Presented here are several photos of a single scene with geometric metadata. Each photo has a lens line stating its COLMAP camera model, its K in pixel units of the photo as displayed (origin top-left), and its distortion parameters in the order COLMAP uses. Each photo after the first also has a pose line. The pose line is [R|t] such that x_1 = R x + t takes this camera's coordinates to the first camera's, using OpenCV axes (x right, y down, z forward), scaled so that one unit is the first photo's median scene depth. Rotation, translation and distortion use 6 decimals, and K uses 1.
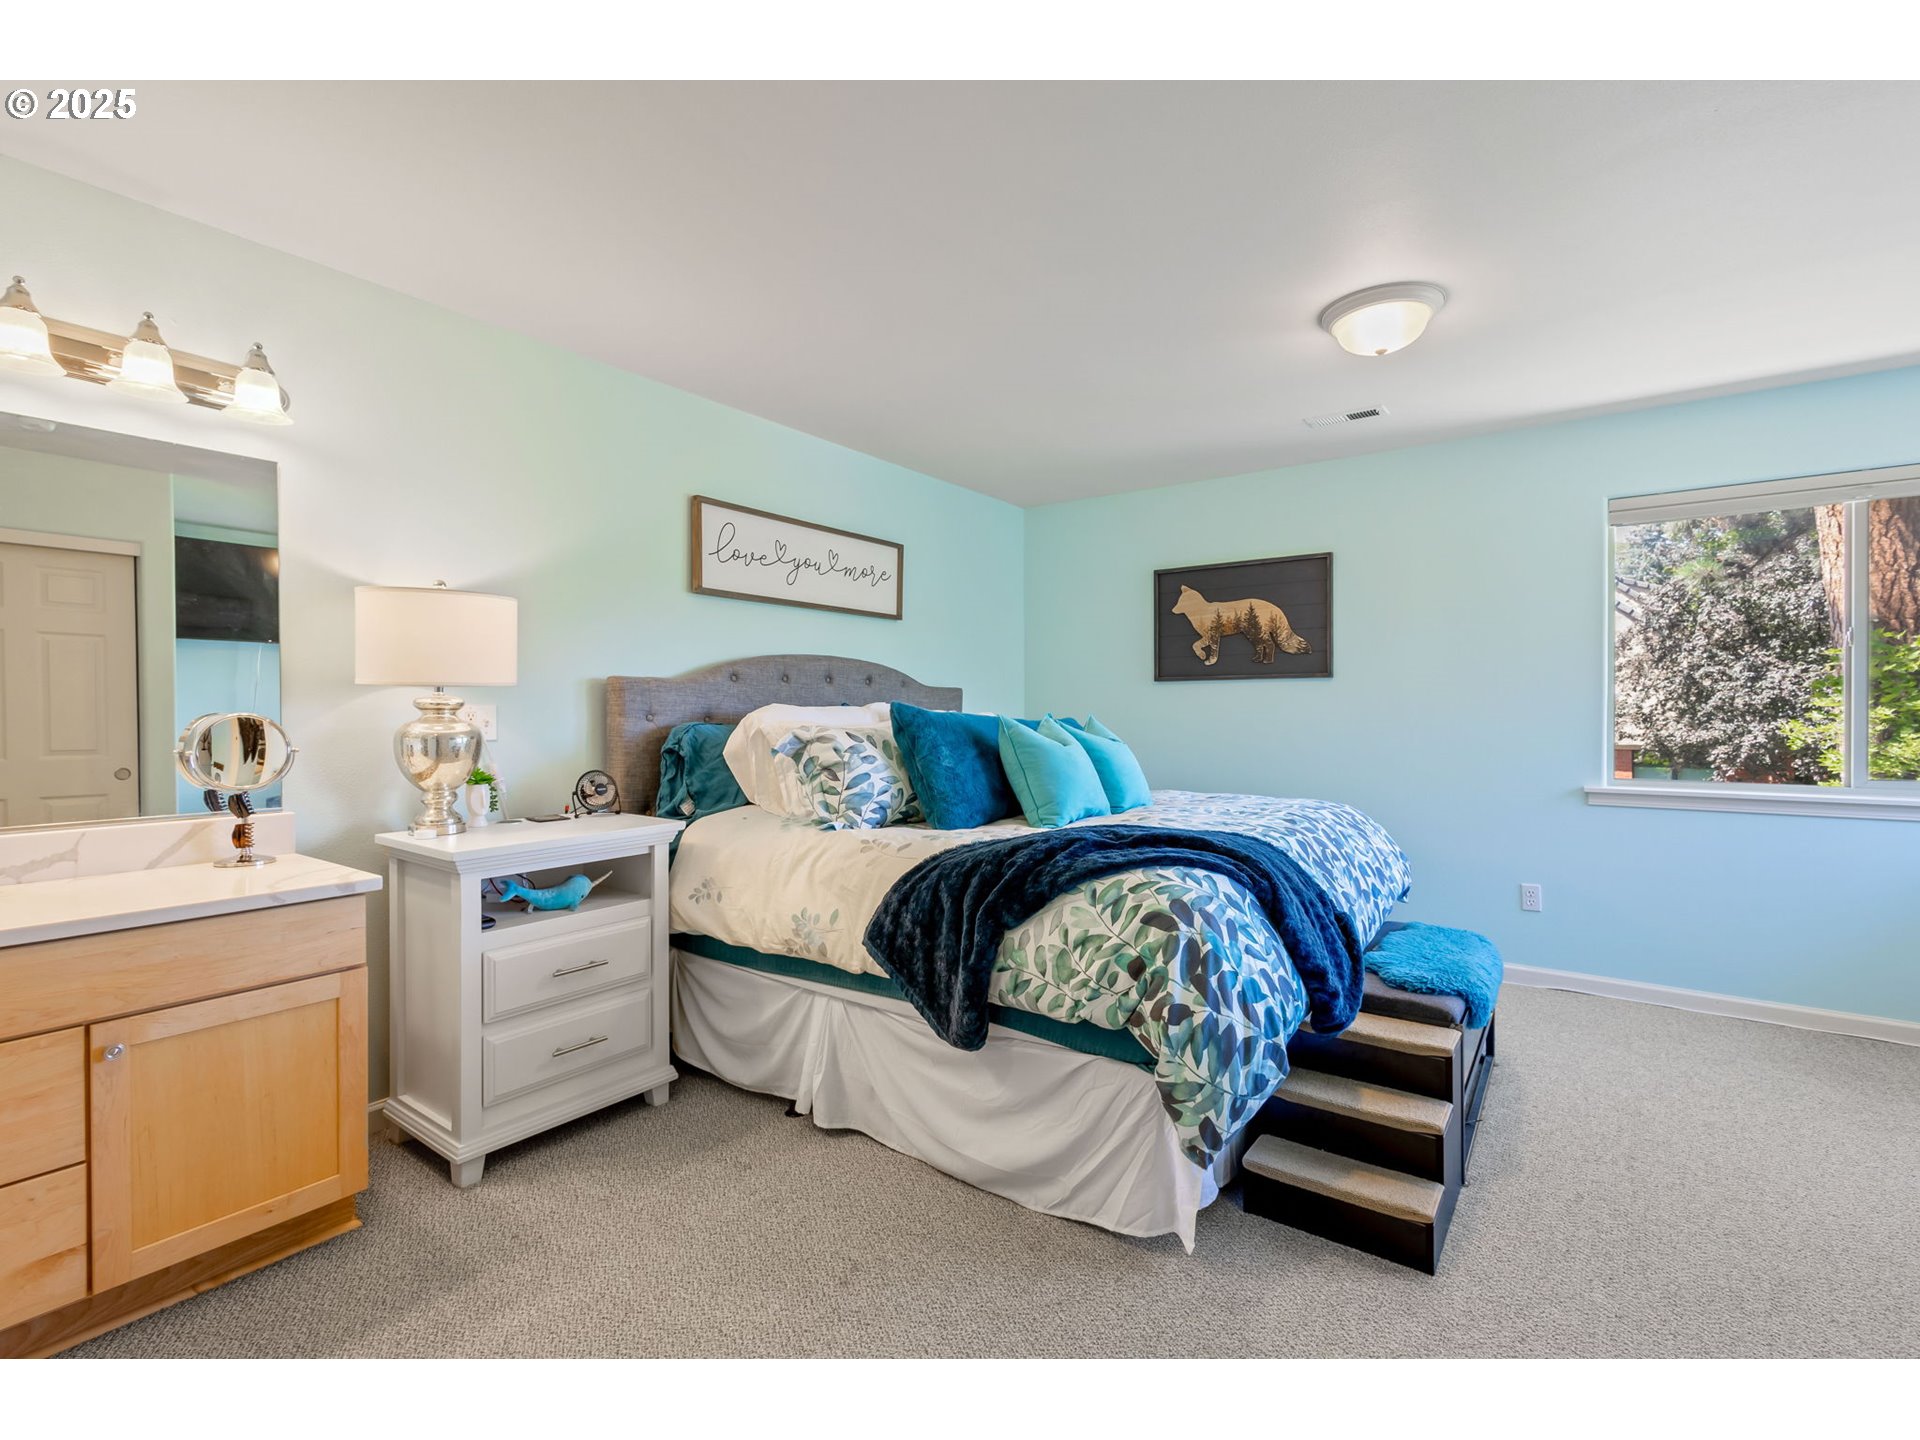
lens RADIAL K [[869.3, 0, 956.2], [0, 869.3, 715.9], [0, 0, 1]] dist [0.003040, -0.000612]
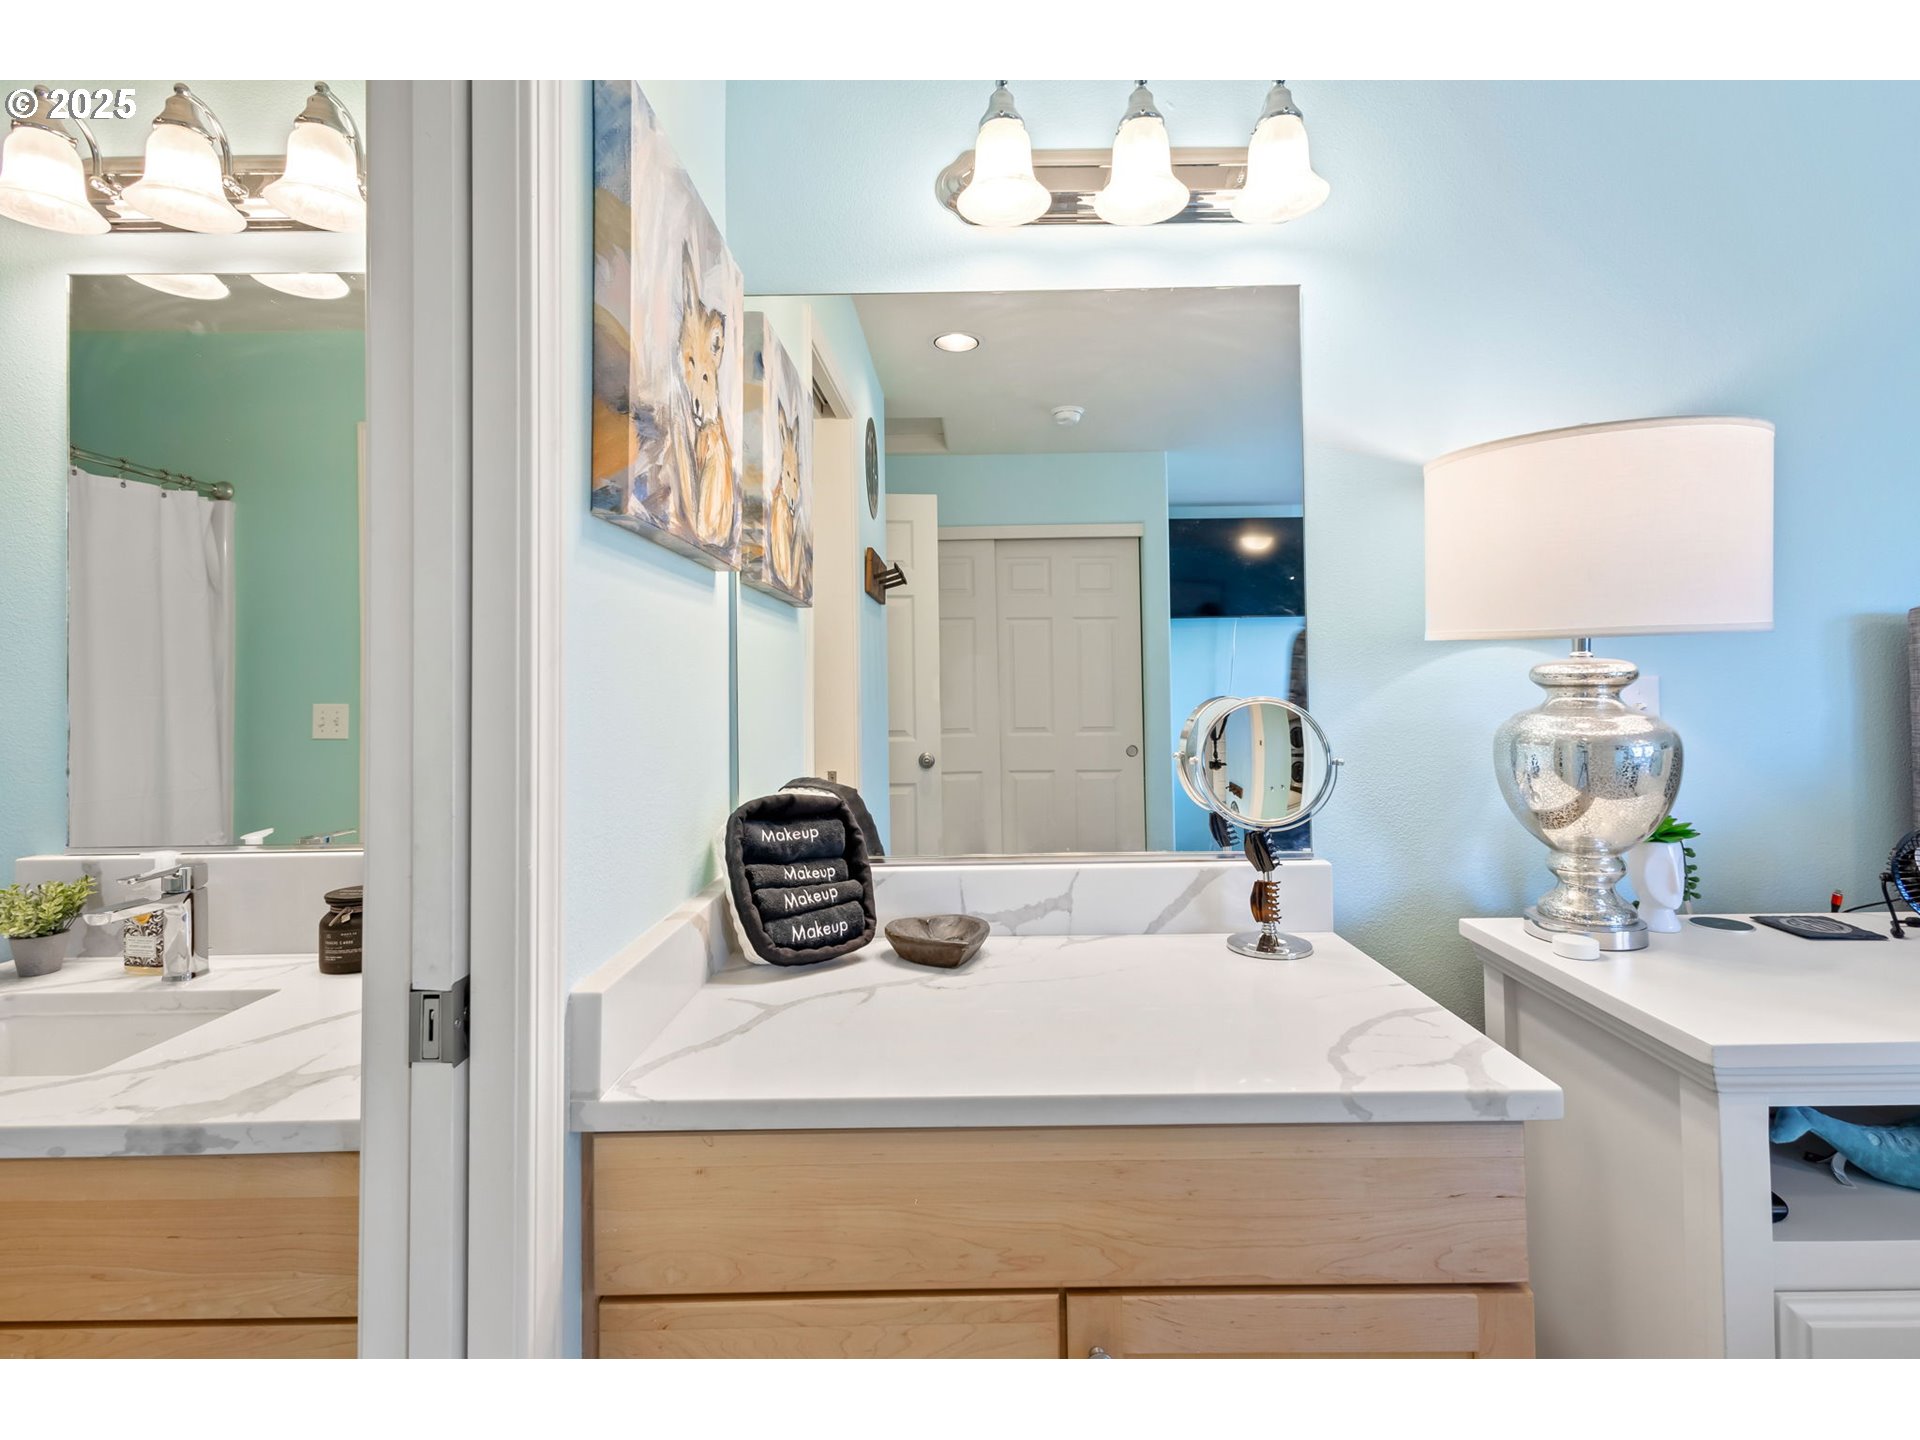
lens RADIAL K [[889.9, 0, 983.8], [0, 889.9, 691.0], [0, 0, 1]] dist [0.001942, 0.000601]
pose [[0.593755, -0.005649, -0.804626, -0.405018], [0.008413, 0.999964, -0.000812, -0.007773], [0.804602, -0.006288, 0.593781, 0.442997]]
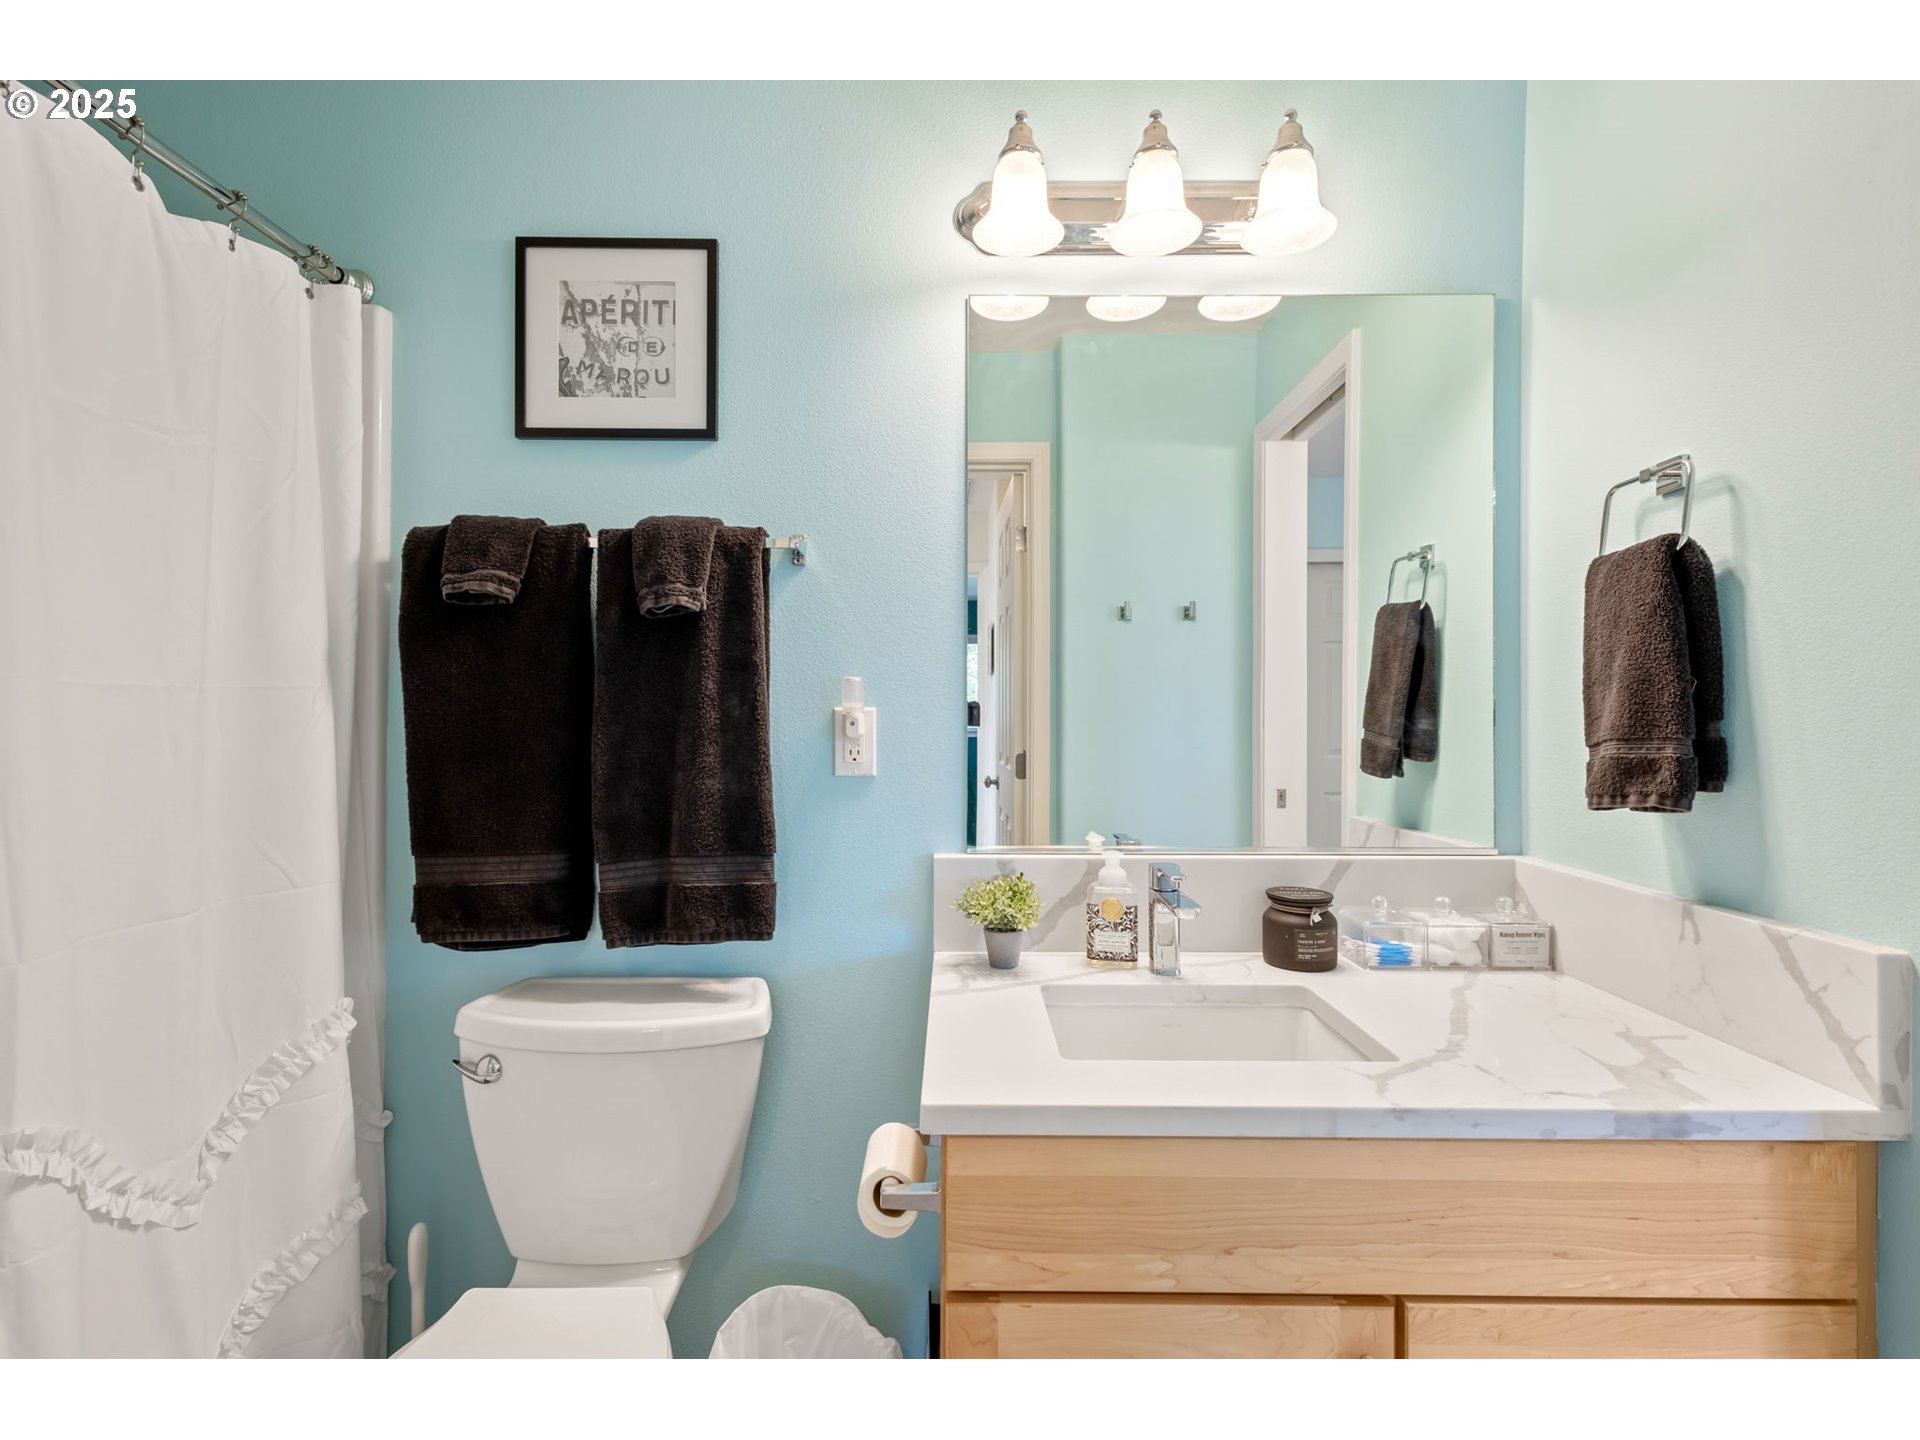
lens RADIAL K [[869.3, 0, 956.2], [0, 869.3, 715.9], [0, 0, 1]] dist [0.003040, -0.000612]
pose [[0.582594, 0.005464, -0.812745, -0.414543], [-0.004431, 0.999984, 0.003547, -0.007608], [0.812751, 0.001535, 0.582609, 0.429694]]
